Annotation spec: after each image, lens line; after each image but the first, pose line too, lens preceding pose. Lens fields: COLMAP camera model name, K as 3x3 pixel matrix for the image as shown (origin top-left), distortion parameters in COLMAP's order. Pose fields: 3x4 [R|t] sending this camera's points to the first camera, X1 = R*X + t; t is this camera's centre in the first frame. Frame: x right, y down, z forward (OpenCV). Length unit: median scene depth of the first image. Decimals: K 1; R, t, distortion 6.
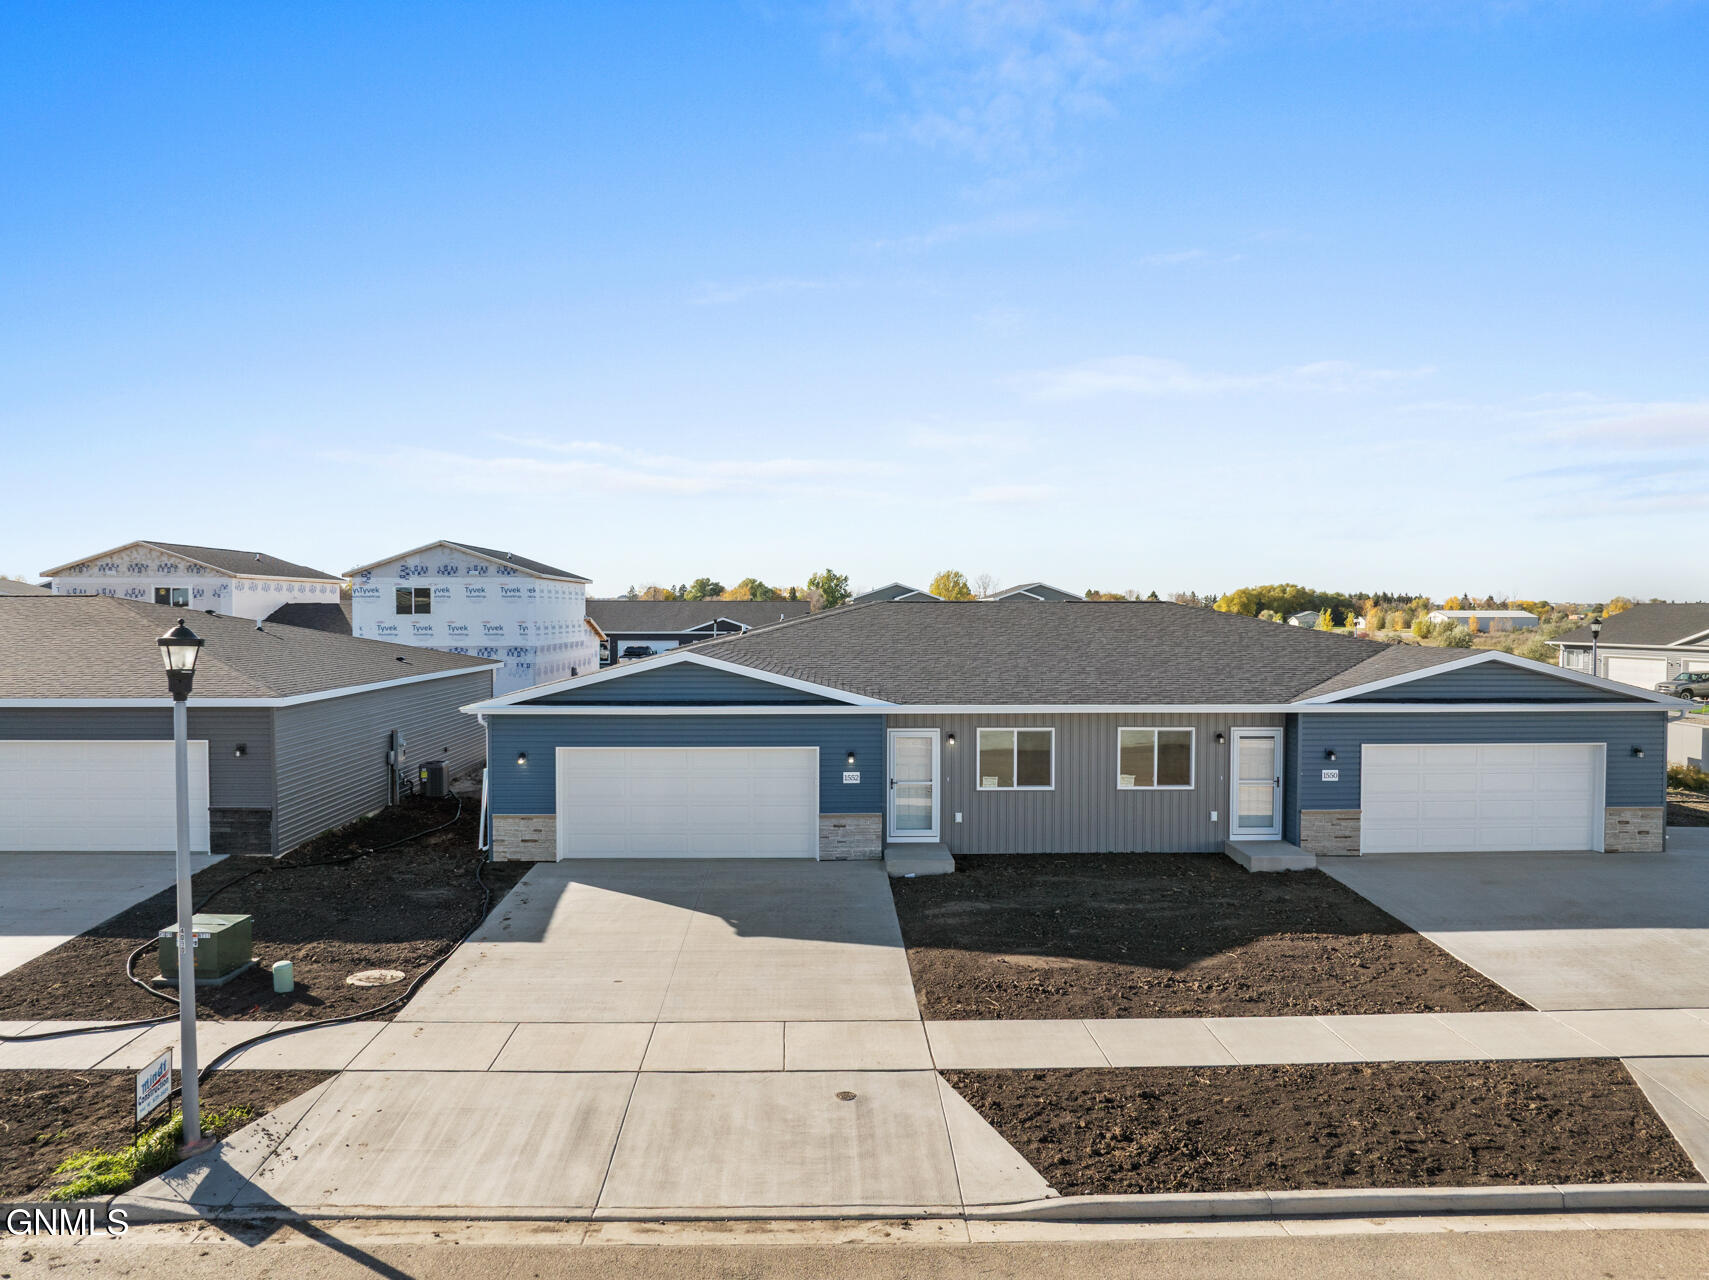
lens RADIAL K [[1204.2, 0, 852.0], [0, 1204.2, 640.7], [0, 0, 1]] dist [-0.042446, 0.006454]
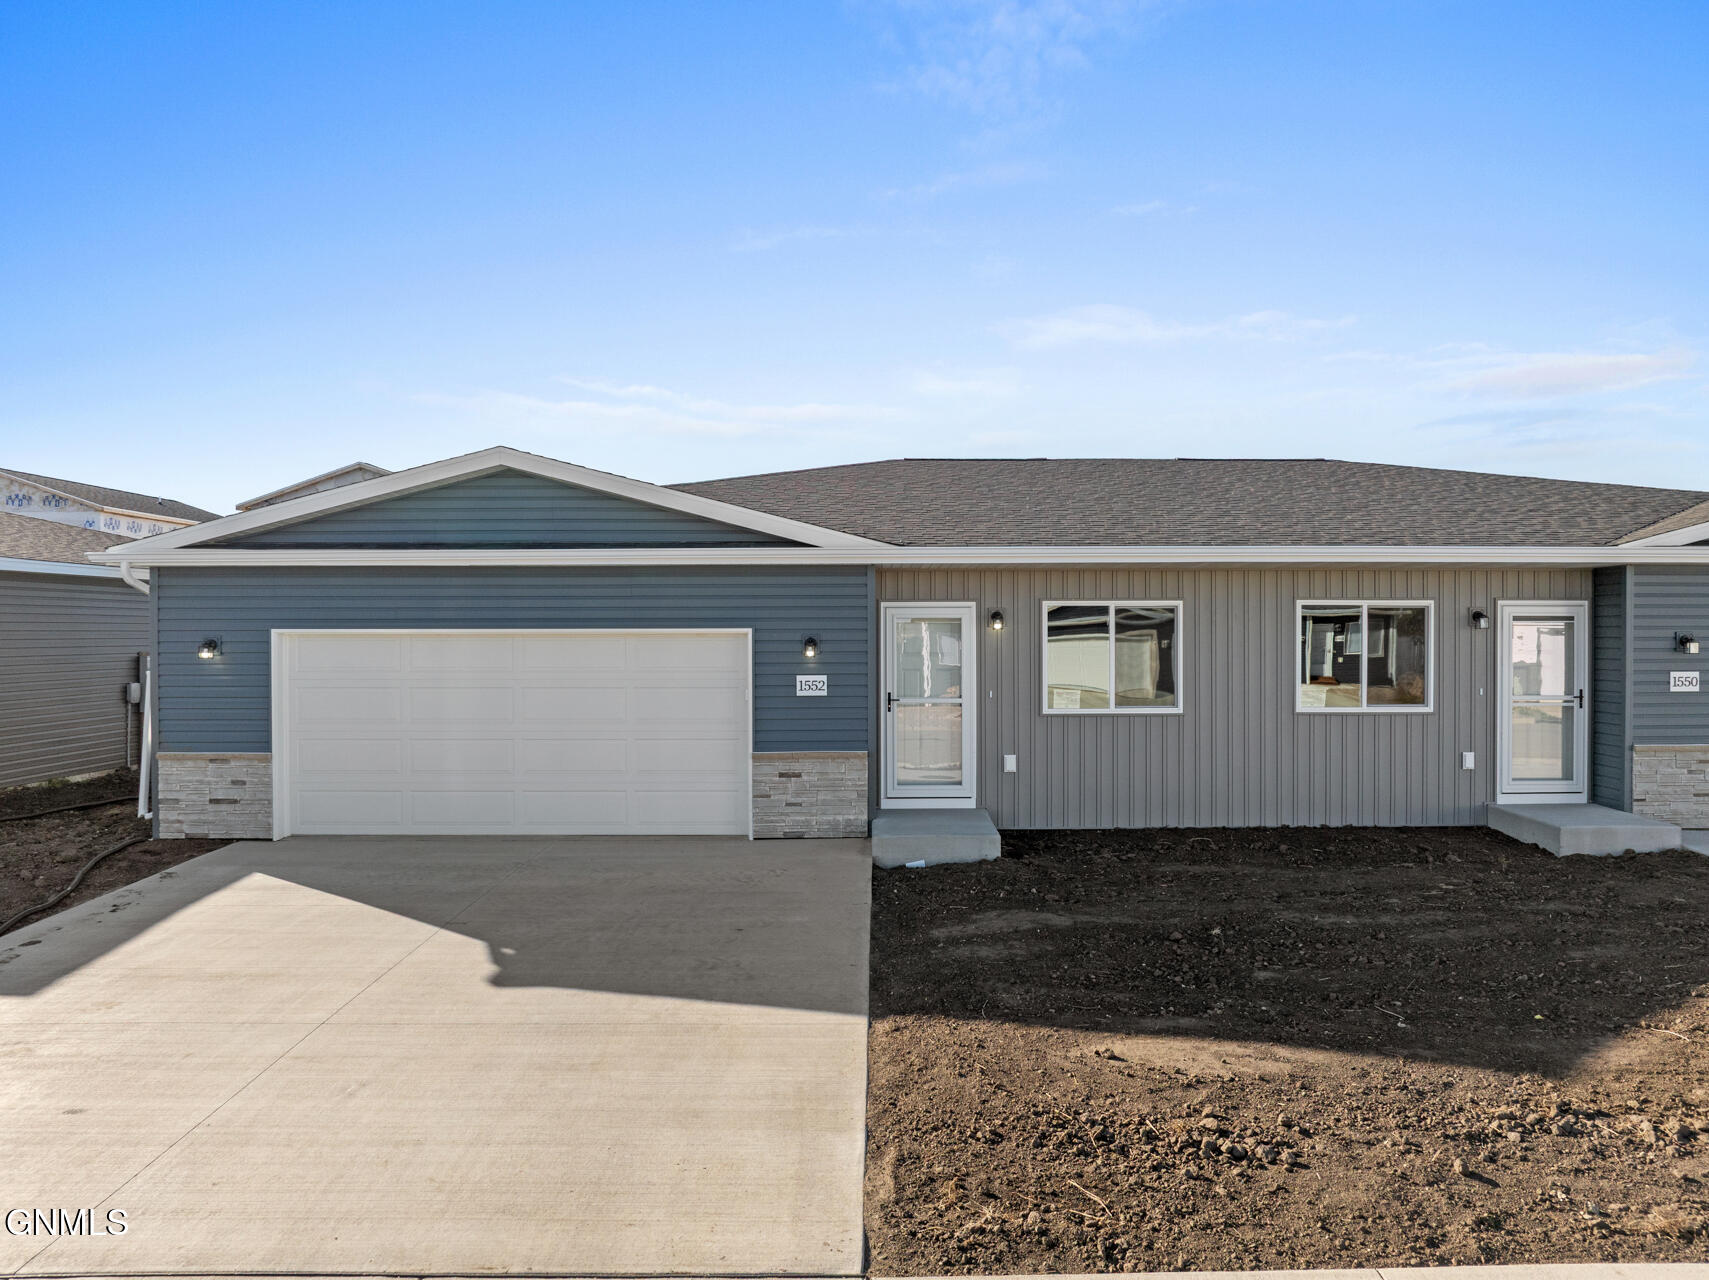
lens RADIAL K [[1204.2, 0, 908.8], [0, 1204.2, 634.5], [0, 0, 1]] dist [-0.042446, 0.006454]
pose [[0.999944, -0.003605, -0.009917, 0.055107], [0.003332, 0.999618, -0.027453, 0.119381], [0.010012, 0.027418, 0.999574, 0.514848]]
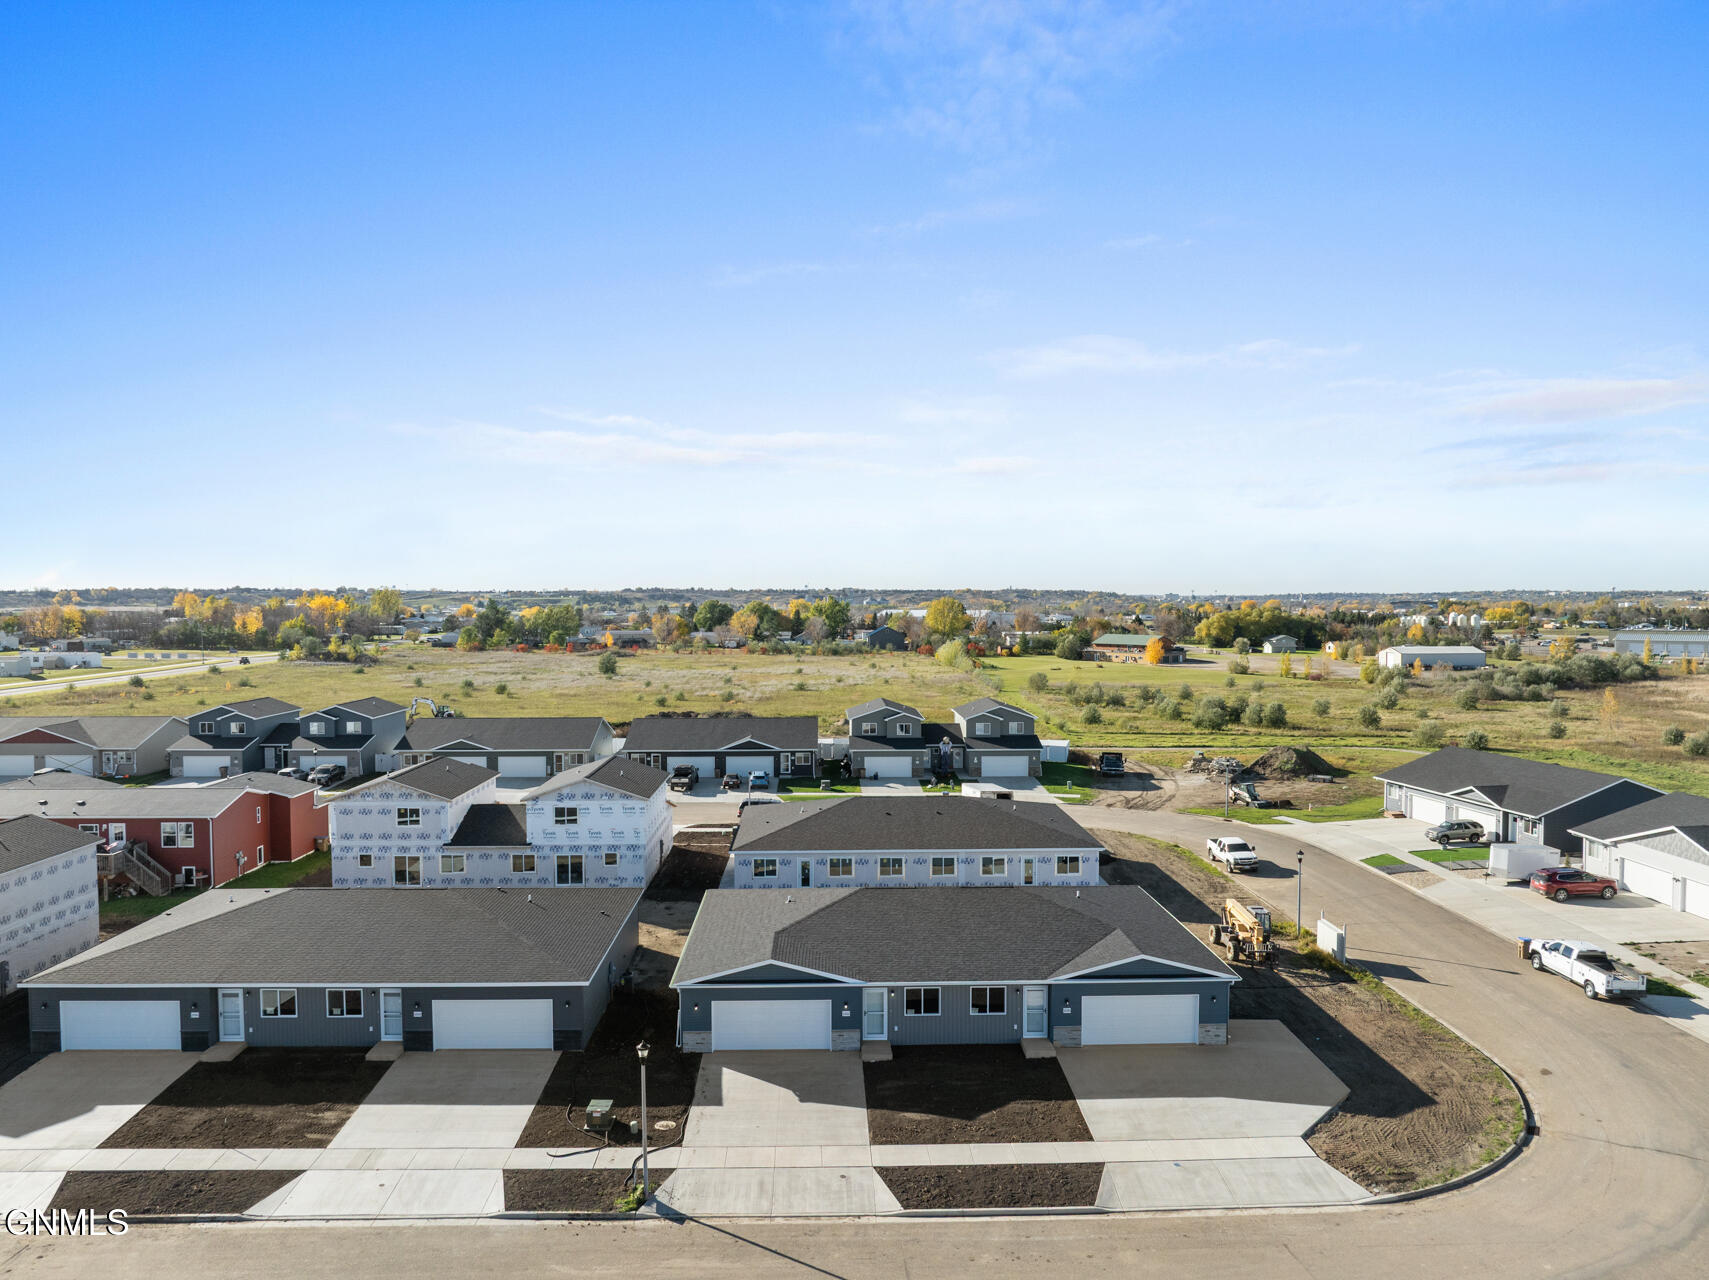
lens RADIAL K [[1204.2, 0, 859.0], [0, 1204.2, 634.3], [0, 0, 1]] dist [-0.042446, 0.006454]
pose [[0.999991, -0.000114, 0.004276, 0.015394], [0.000094, 0.999989, 0.004613, -0.664450], [-0.004276, -0.004613, 0.999980, -1.336436]]
